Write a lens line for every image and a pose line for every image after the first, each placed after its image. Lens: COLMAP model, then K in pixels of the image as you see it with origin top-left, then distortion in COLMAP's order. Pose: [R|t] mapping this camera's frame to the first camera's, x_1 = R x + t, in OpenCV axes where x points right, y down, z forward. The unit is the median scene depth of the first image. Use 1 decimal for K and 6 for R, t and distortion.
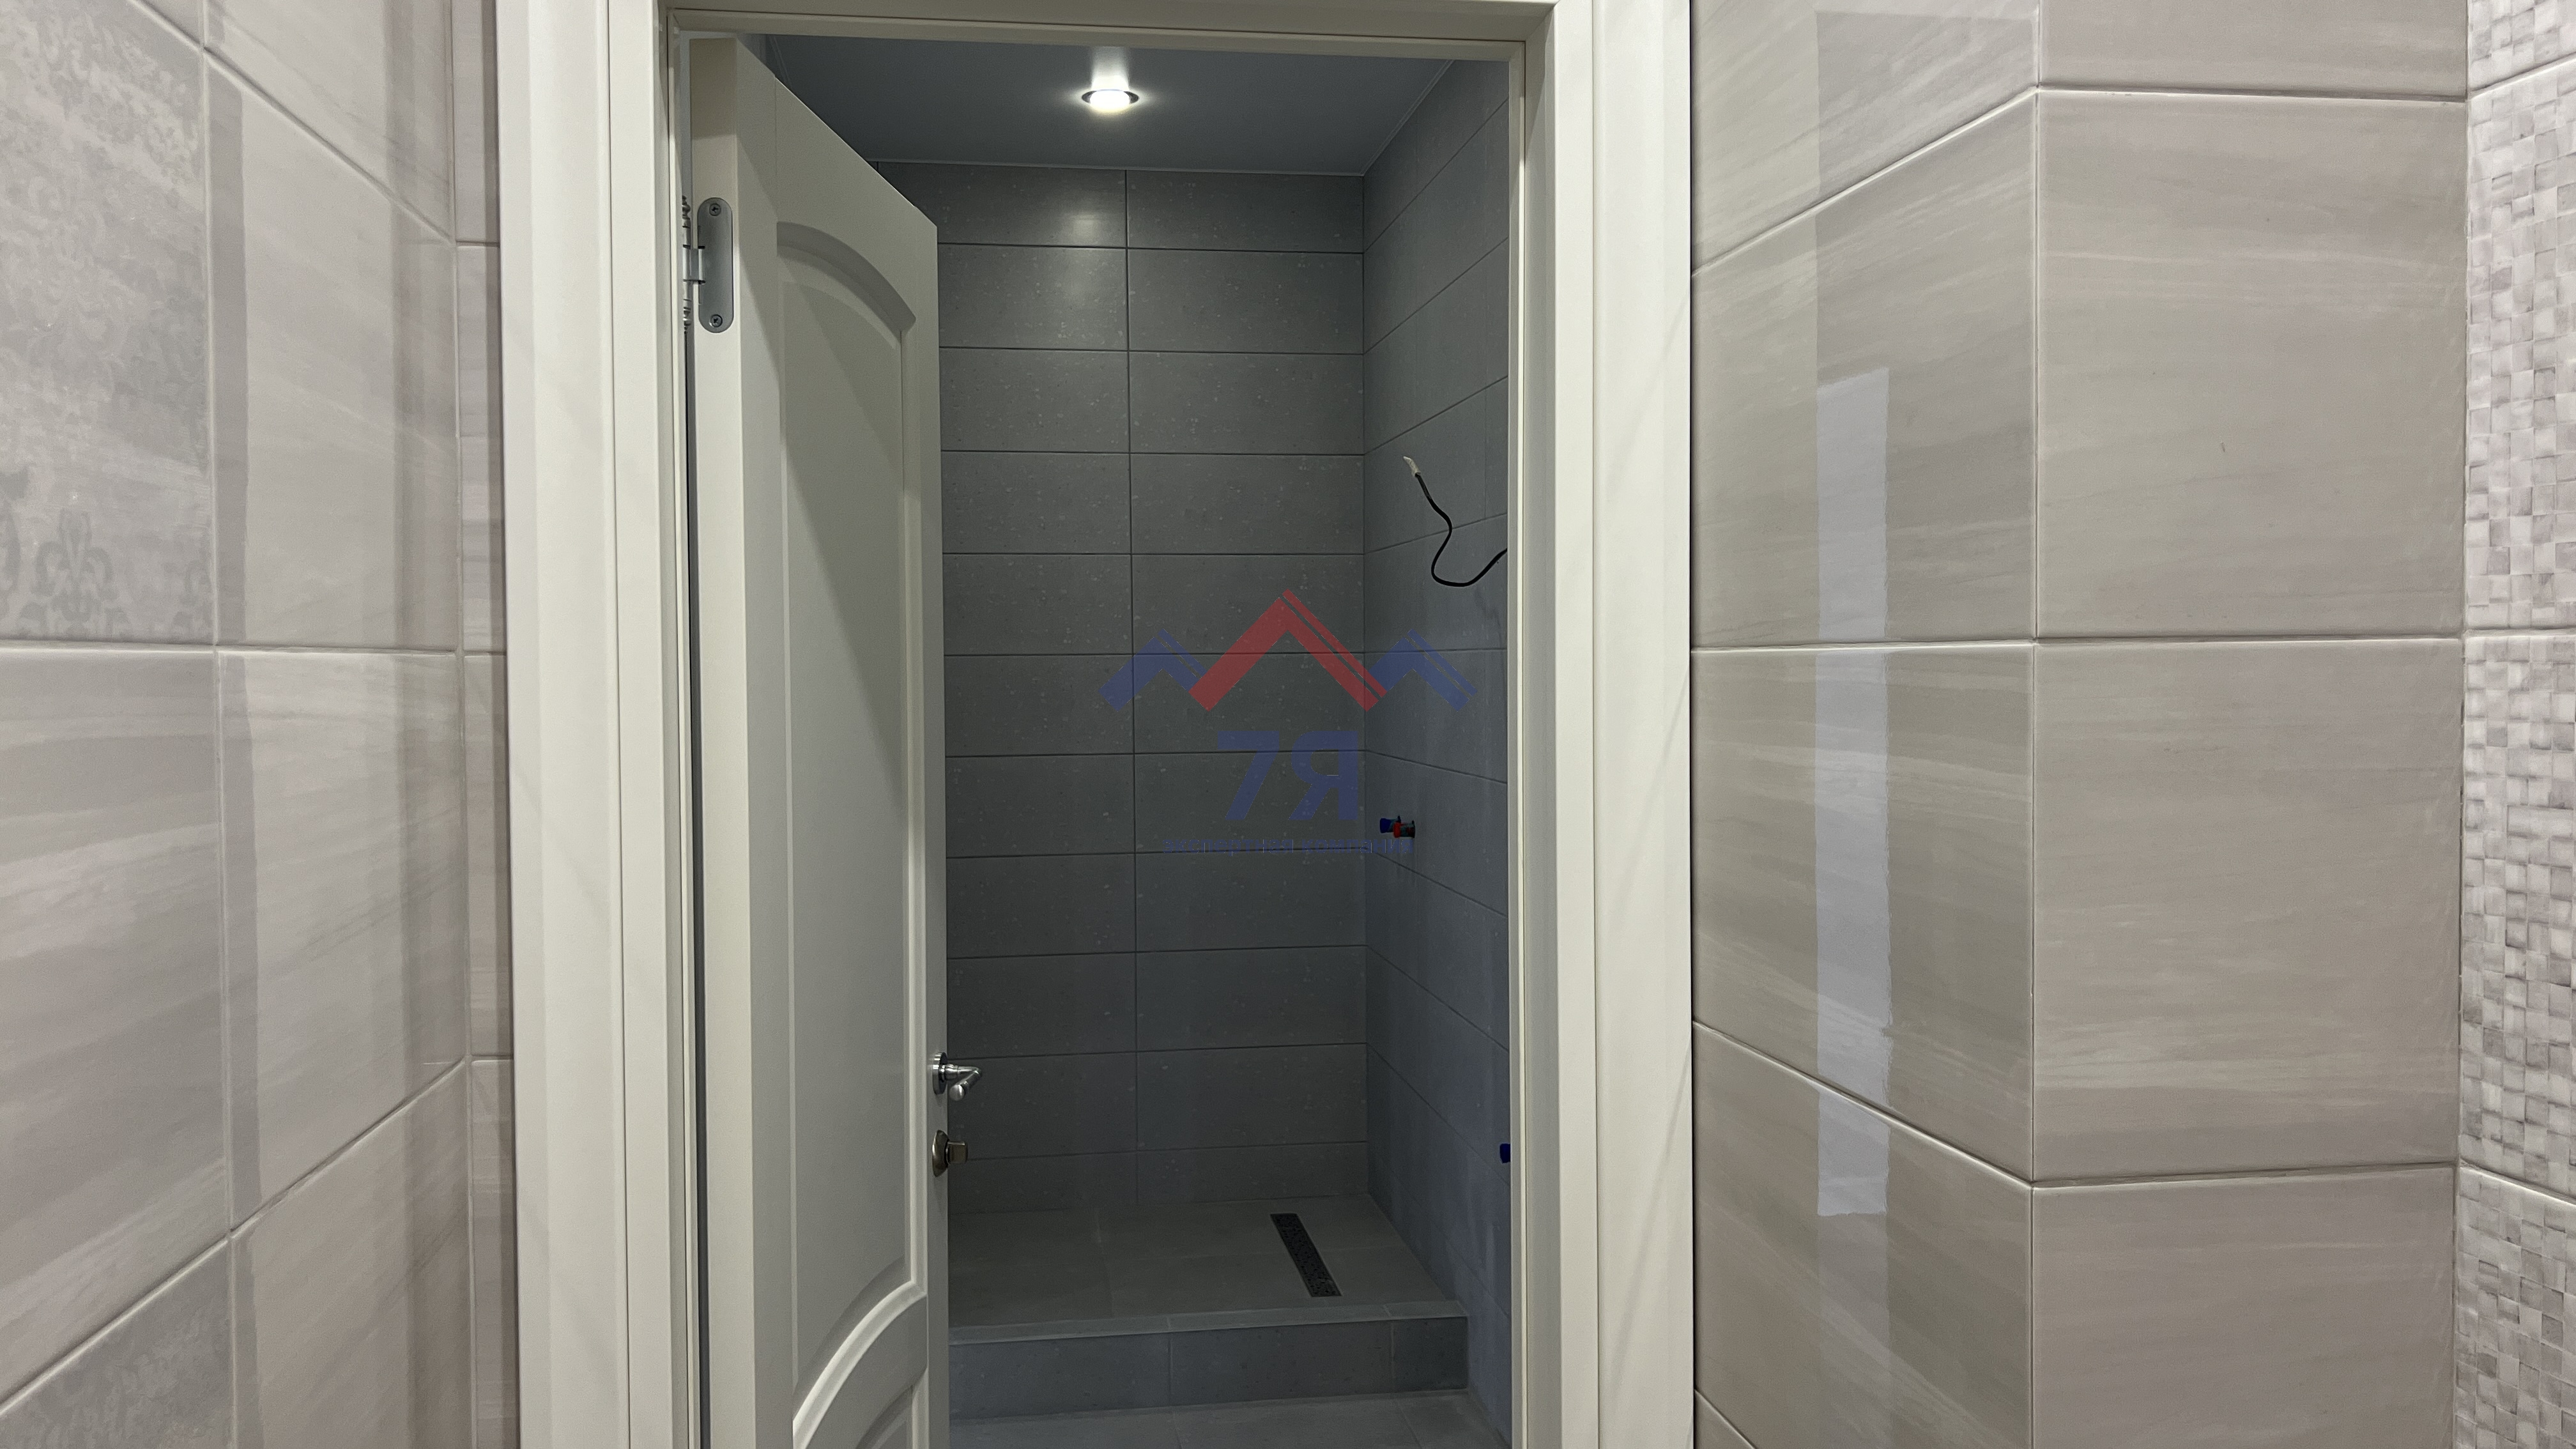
lens RADIAL K [[1976.2, 0, 1287.6], [0, 1976.2, 720.8], [0, 0, 1]] dist [0.014017, -0.001270]
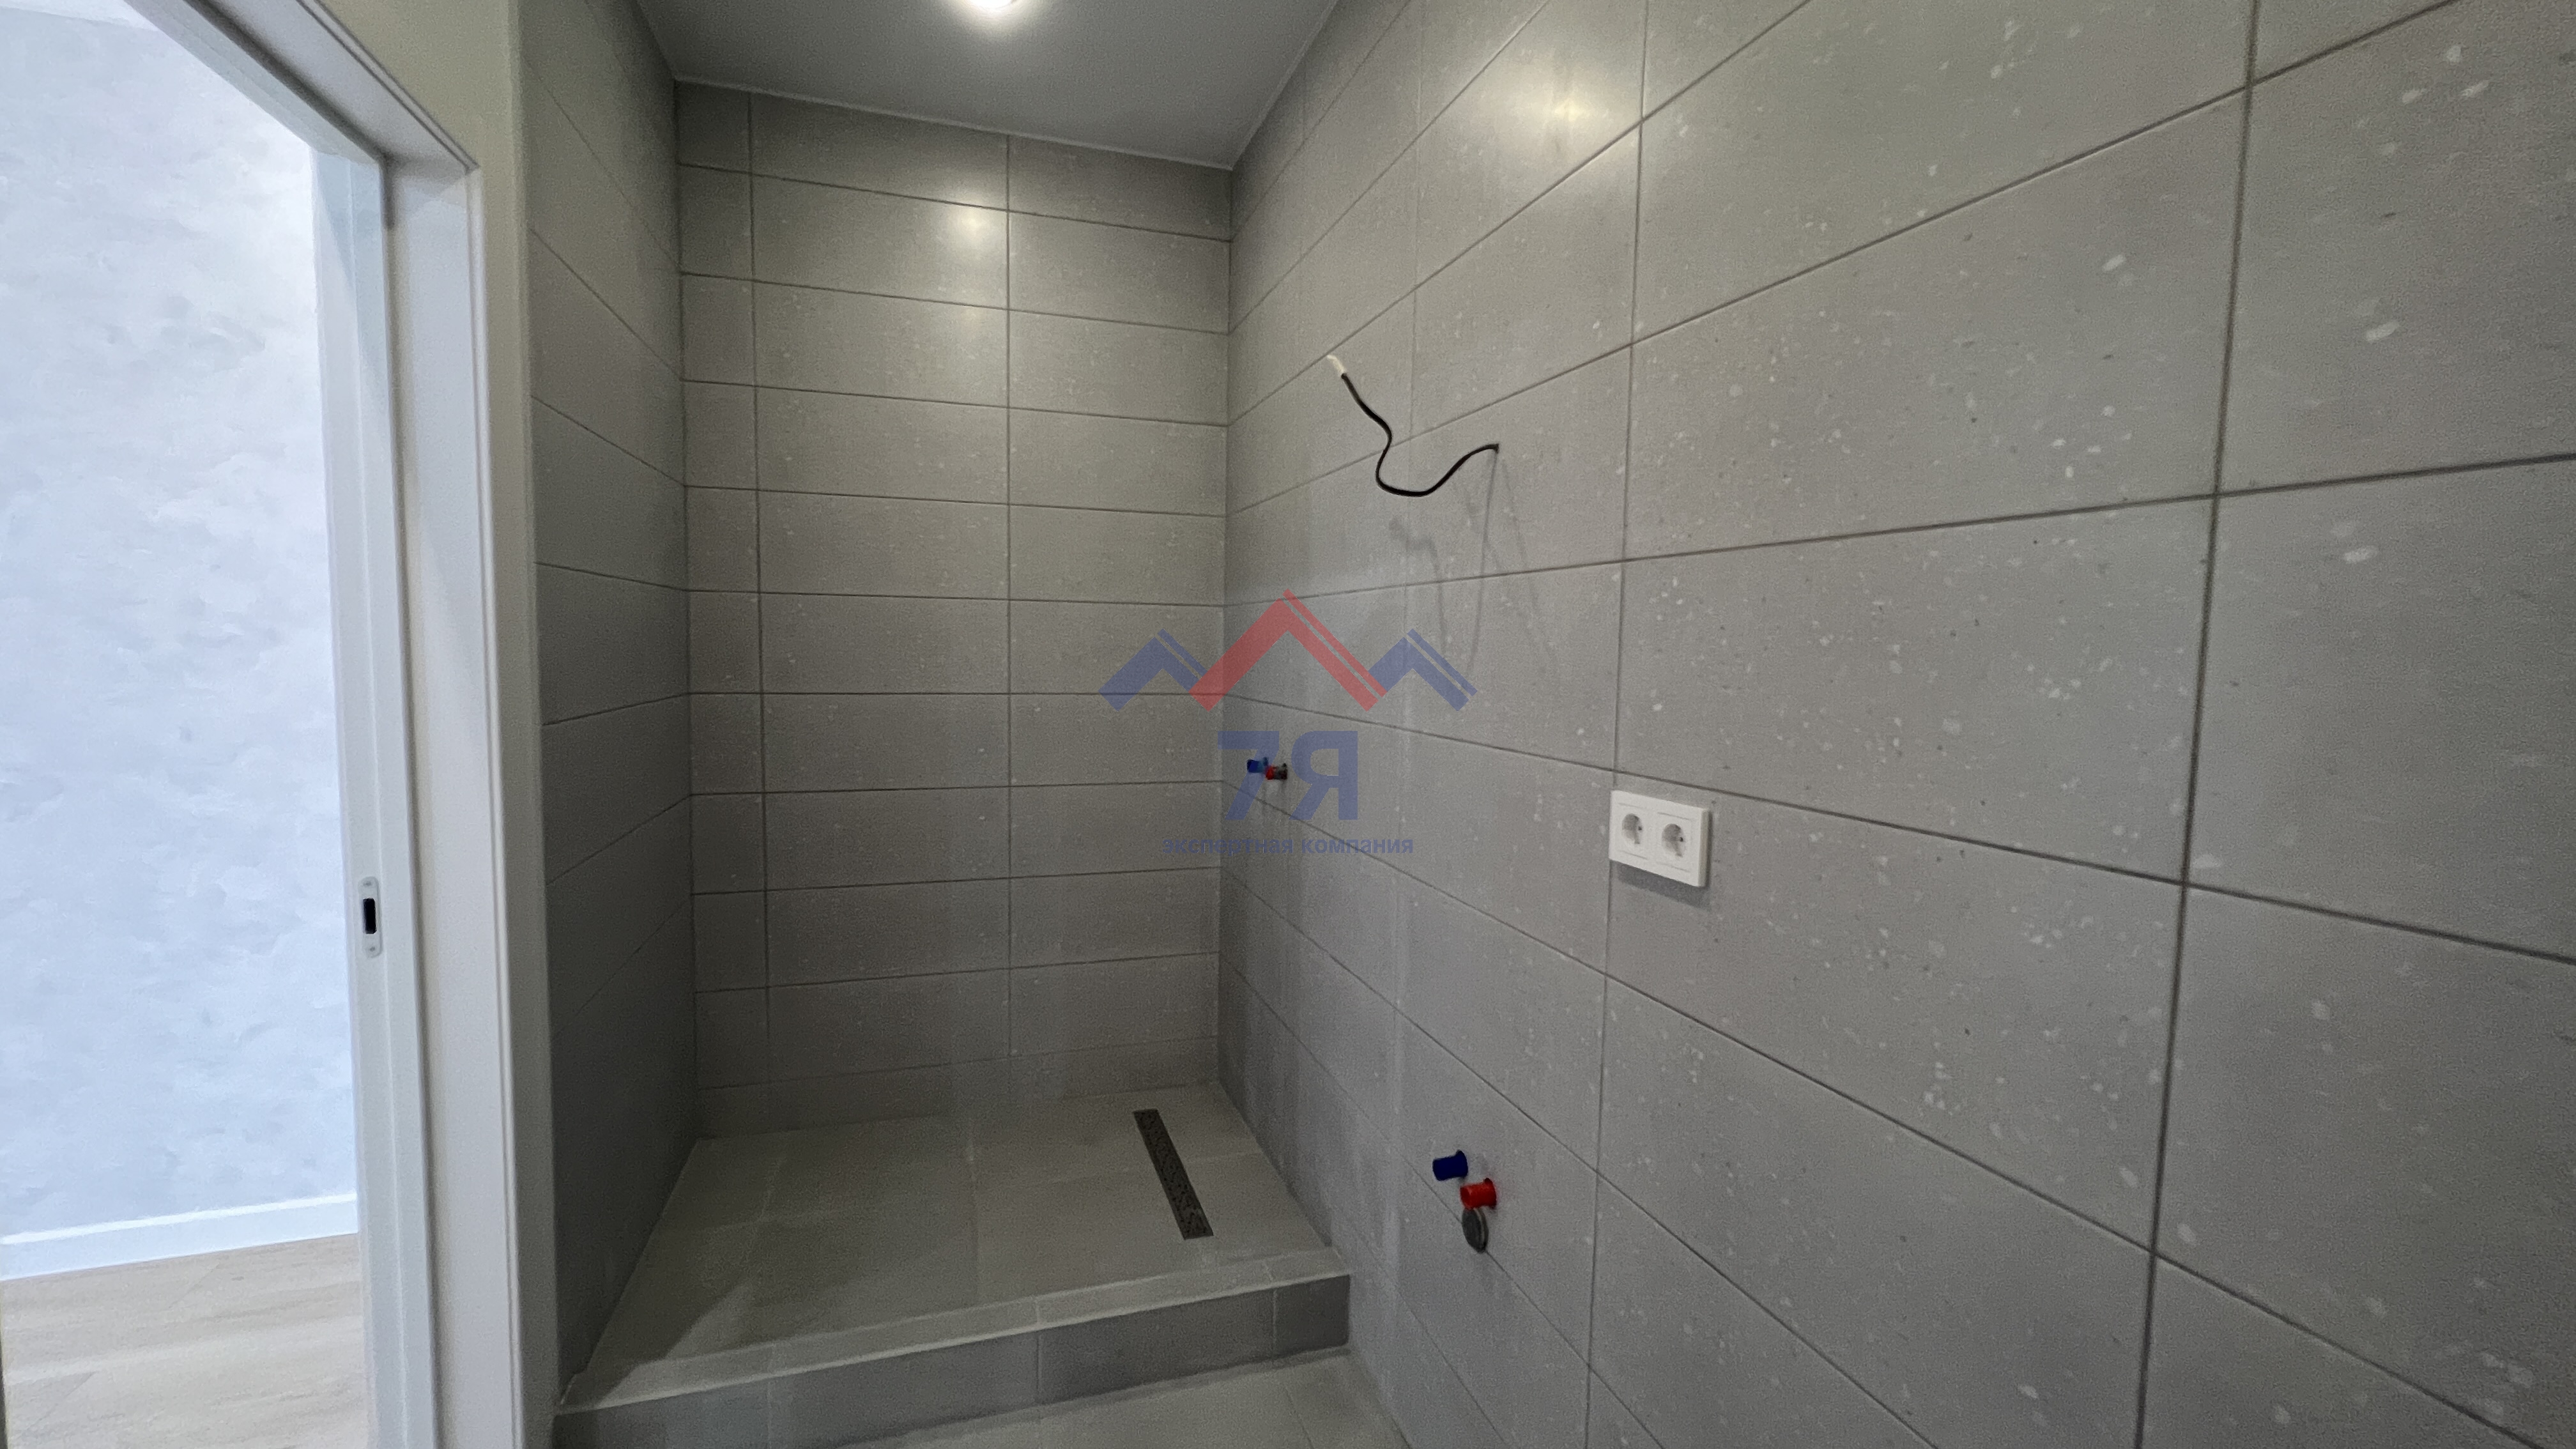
lens RADIAL K [[1040.2, 0, 1289.8], [0, 1040.2, 728.2], [0, 0, 1]] dist [-0.012227, 0.001326]
pose [[0.985053, 0.013069, 0.171753, -0.026865], [-0.021549, 0.998634, 0.047605, 0.005607], [-0.170896, -0.050594, 0.983989, 0.451493]]
